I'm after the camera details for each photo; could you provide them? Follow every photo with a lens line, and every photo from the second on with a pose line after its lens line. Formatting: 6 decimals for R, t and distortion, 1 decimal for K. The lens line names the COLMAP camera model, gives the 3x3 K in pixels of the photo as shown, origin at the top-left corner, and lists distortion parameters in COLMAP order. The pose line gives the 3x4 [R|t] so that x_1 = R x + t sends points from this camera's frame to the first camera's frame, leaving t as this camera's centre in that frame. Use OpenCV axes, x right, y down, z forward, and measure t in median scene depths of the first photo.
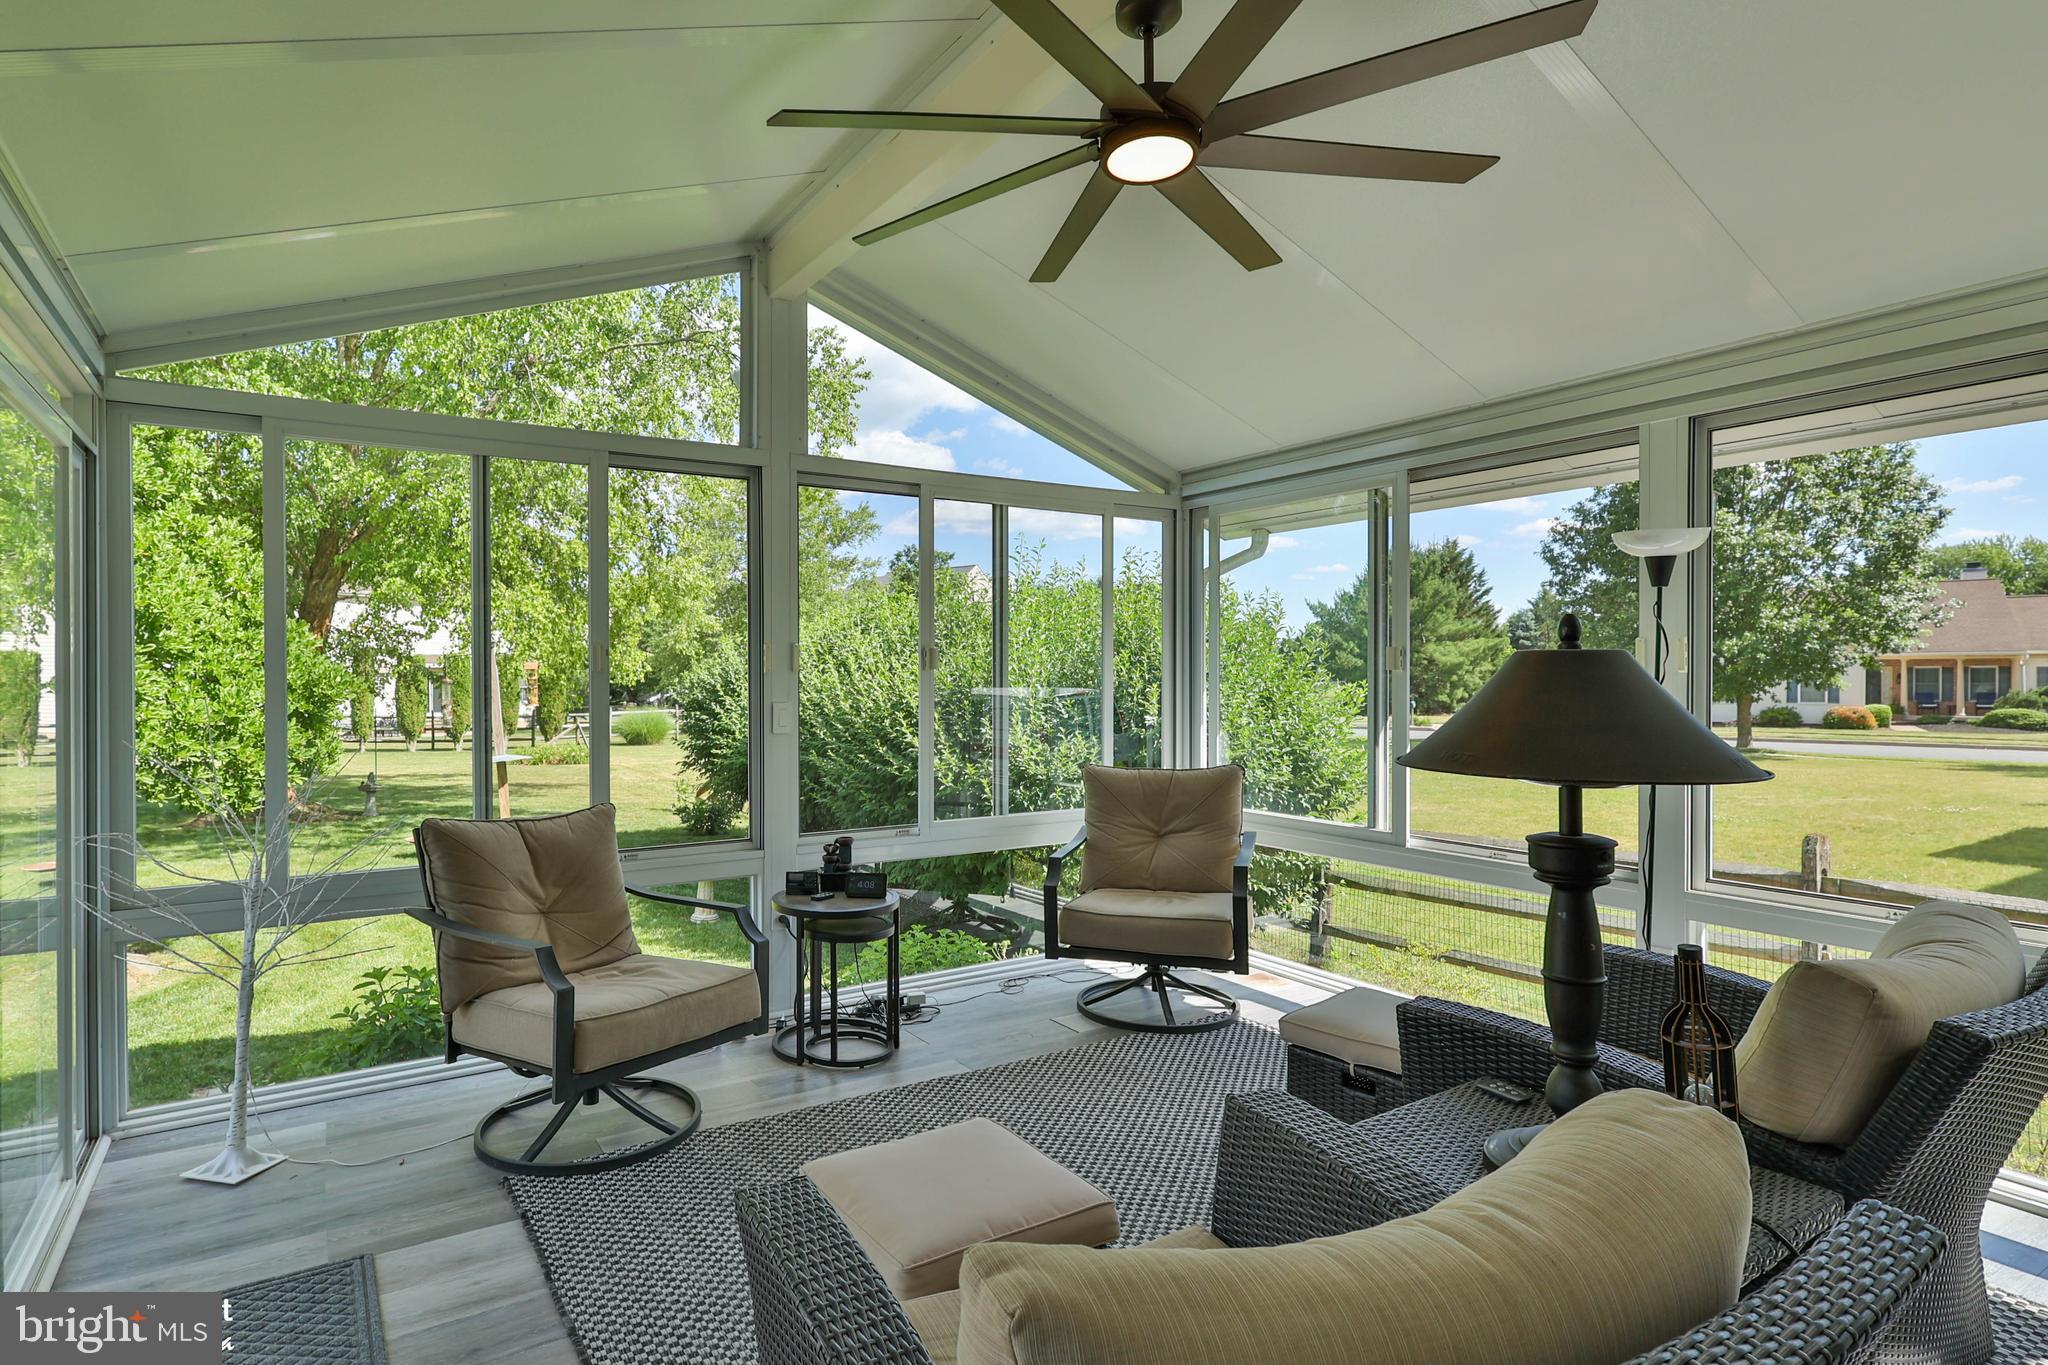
lens RADIAL K [[1066.4, 0, 939.7], [0, 1066.4, 678.2], [0, 0, 1]] dist [-0.004393, 0.001674]
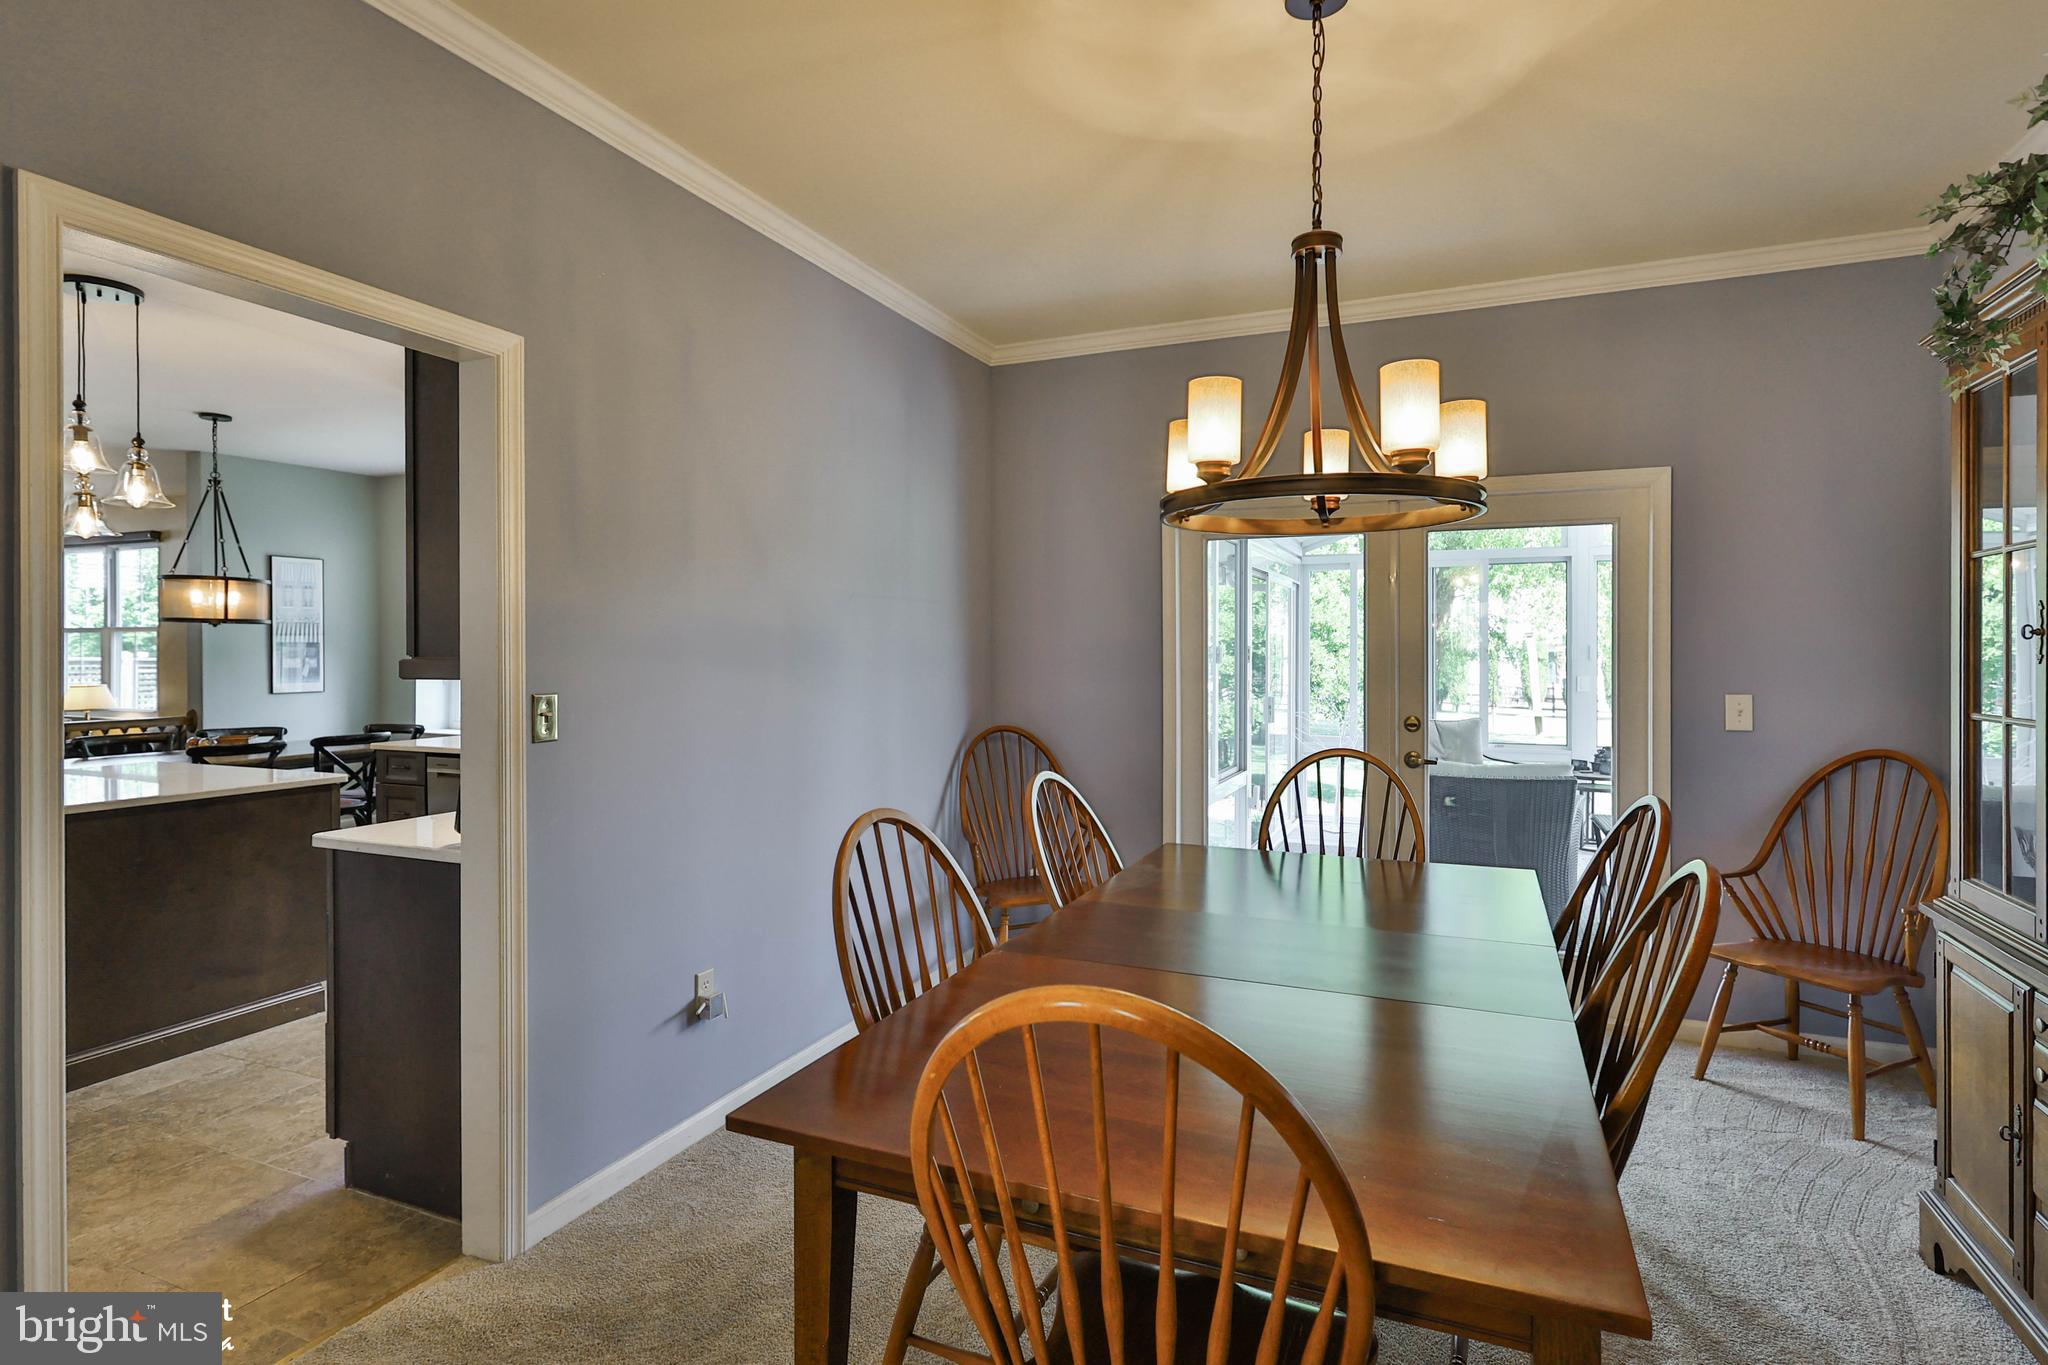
lens RADIAL K [[1029.4, 0, 1013.1], [0, 1029.4, 660.3], [0, 0, 1]] dist [-0.003564, 0.000911]
pose [[0.577644, 0.011417, -0.816209, 0.841936], [-0.004822, 0.999932, 0.010574, -0.019767], [0.816275, -0.002173, 0.577660, -1.013104]]
